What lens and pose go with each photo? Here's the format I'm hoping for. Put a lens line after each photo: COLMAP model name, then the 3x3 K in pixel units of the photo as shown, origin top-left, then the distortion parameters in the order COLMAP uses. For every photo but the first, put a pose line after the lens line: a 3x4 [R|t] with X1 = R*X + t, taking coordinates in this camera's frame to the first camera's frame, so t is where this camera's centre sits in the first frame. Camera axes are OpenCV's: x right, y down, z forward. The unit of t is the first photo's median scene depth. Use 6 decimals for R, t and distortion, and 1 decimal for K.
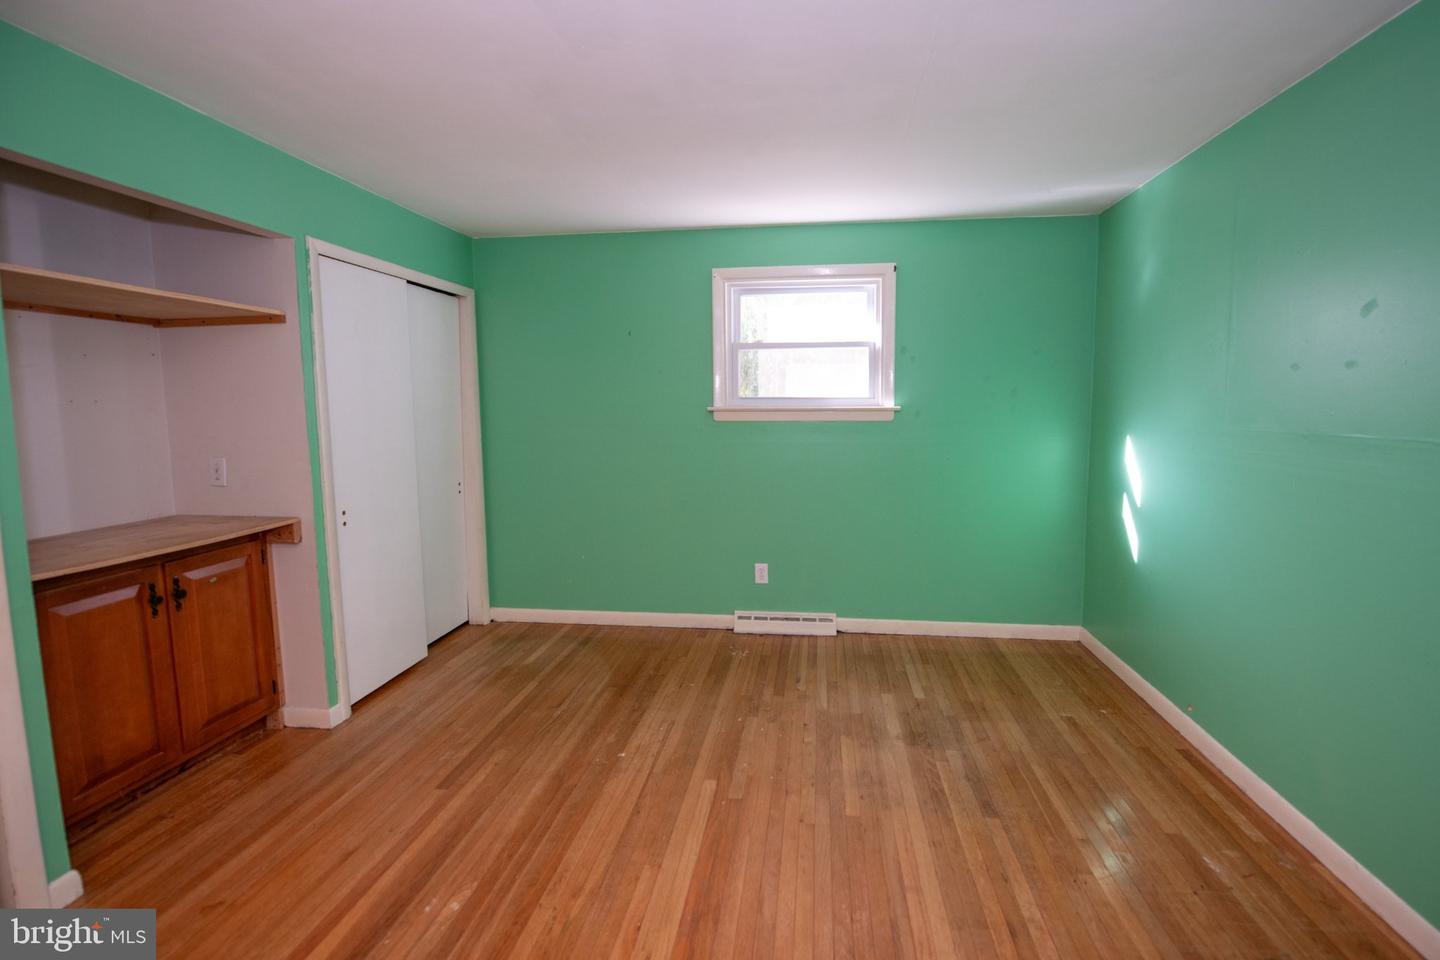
lens RADIAL K [[621.6, 0, 726.6], [0, 621.6, 479.7], [0, 0, 1]] dist [-0.018462, -0.001612]
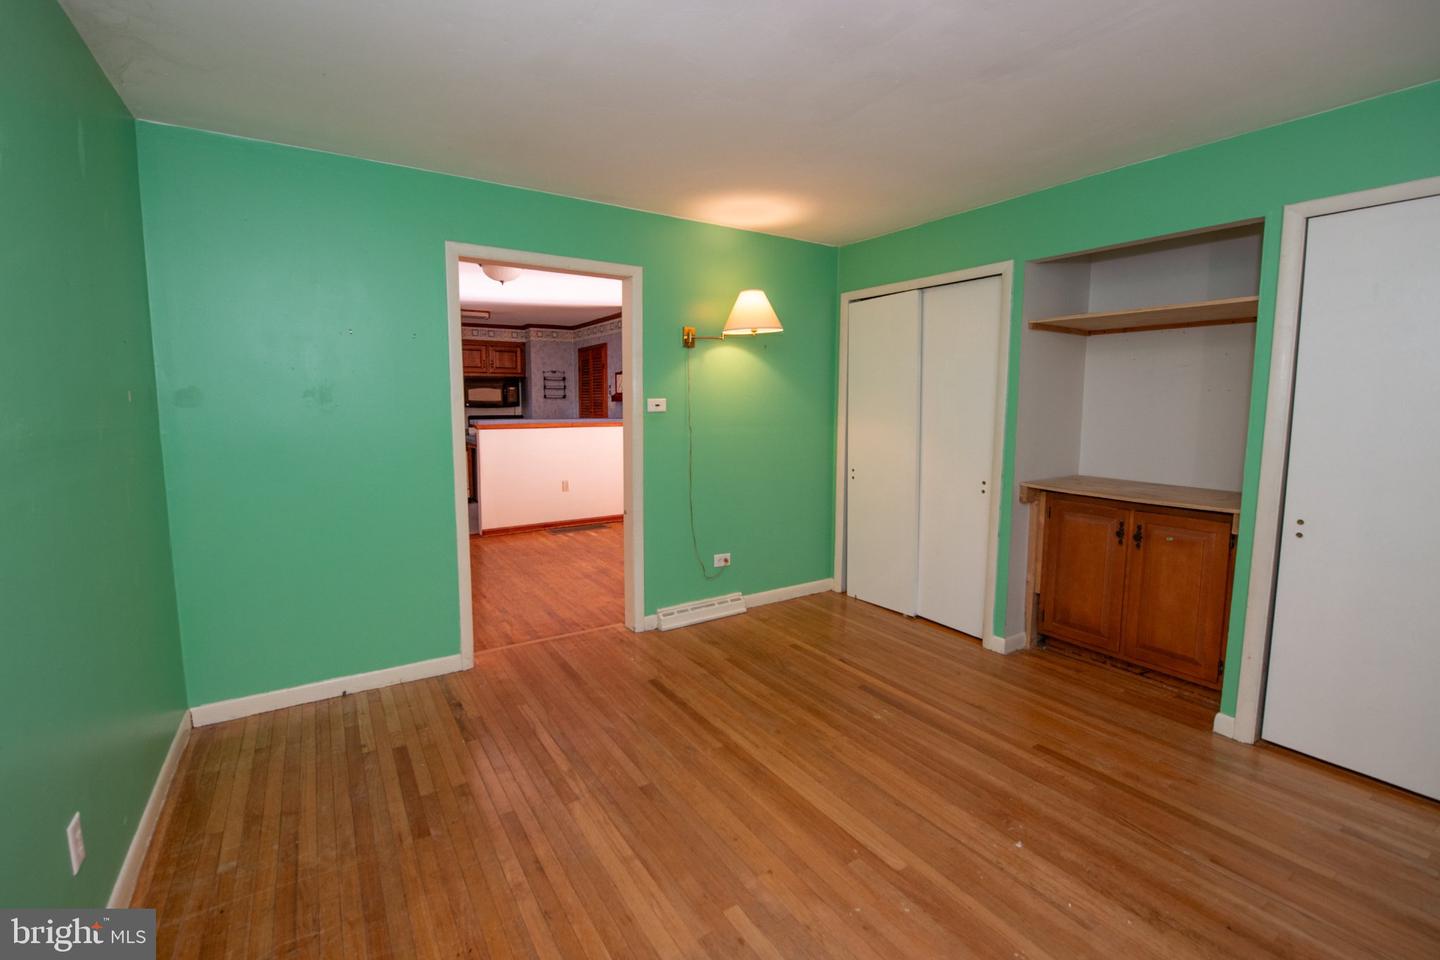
lens RADIAL K [[621.6, 0, 725.3], [0, 621.6, 470.0], [0, 0, 1]] dist [-0.018462, -0.001612]
pose [[-0.747277, 0.079851, -0.659697, 0.645475], [-0.074440, 0.976446, 0.202513, -0.159445], [0.660330, 0.200441, -0.723732, 1.365907]]
